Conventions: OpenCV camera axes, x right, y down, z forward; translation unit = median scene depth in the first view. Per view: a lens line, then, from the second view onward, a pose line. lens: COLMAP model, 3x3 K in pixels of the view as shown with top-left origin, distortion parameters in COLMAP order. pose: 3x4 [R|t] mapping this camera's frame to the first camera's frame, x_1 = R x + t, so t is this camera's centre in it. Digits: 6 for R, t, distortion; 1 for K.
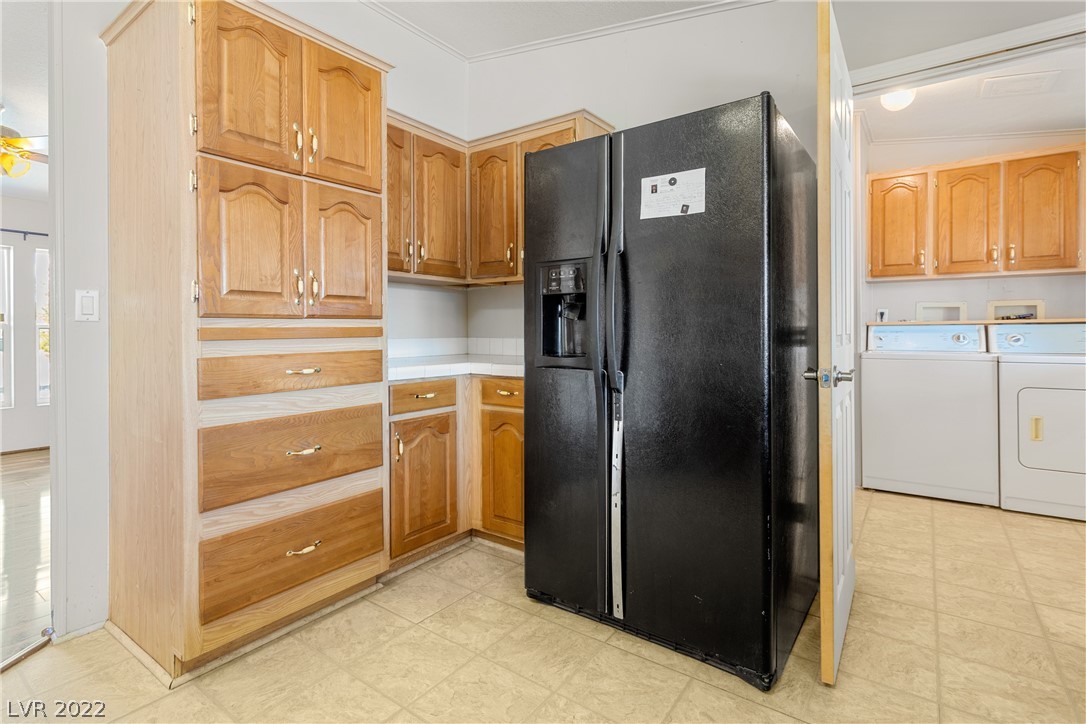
lens RADIAL K [[523.9, 0, 522.2], [0, 523.9, 332.4], [0, 0, 1]] dist [-0.000848, 0.003993]
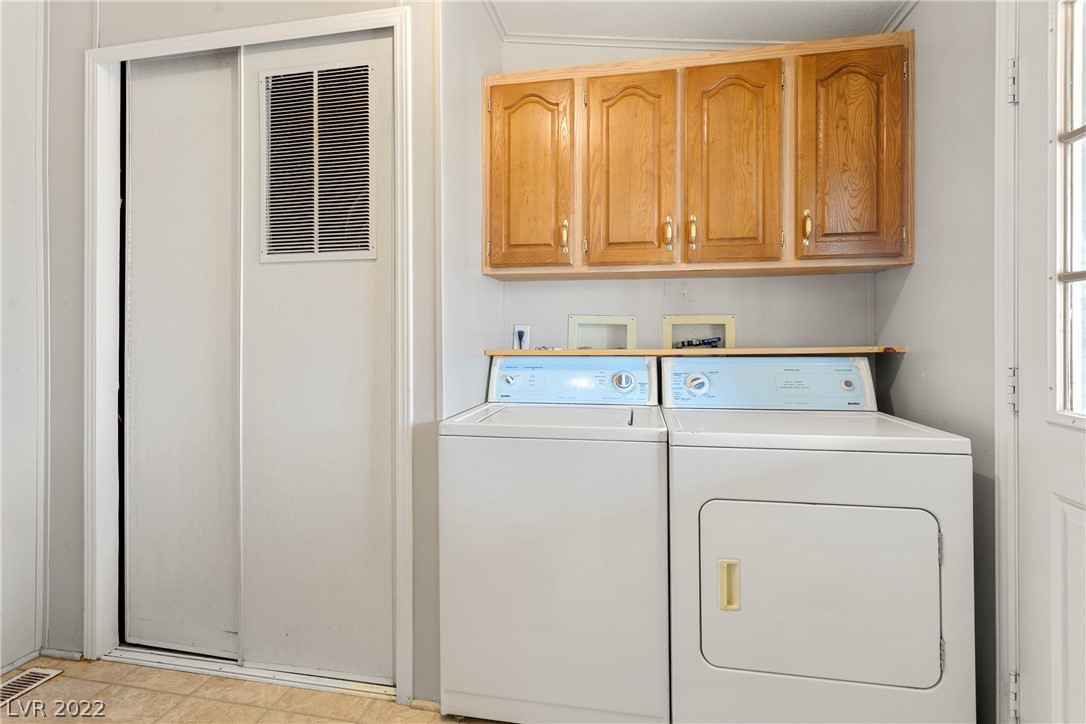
lens RADIAL K [[523.9, 0, 524.8], [0, 523.9, 334.6], [0, 0, 1]] dist [-0.000848, 0.003993]
pose [[0.905472, -0.003546, 0.424391, 0.495854], [0.006097, 0.999971, -0.004651, -0.036946], [-0.424362, 0.006799, 0.905467, 0.532232]]
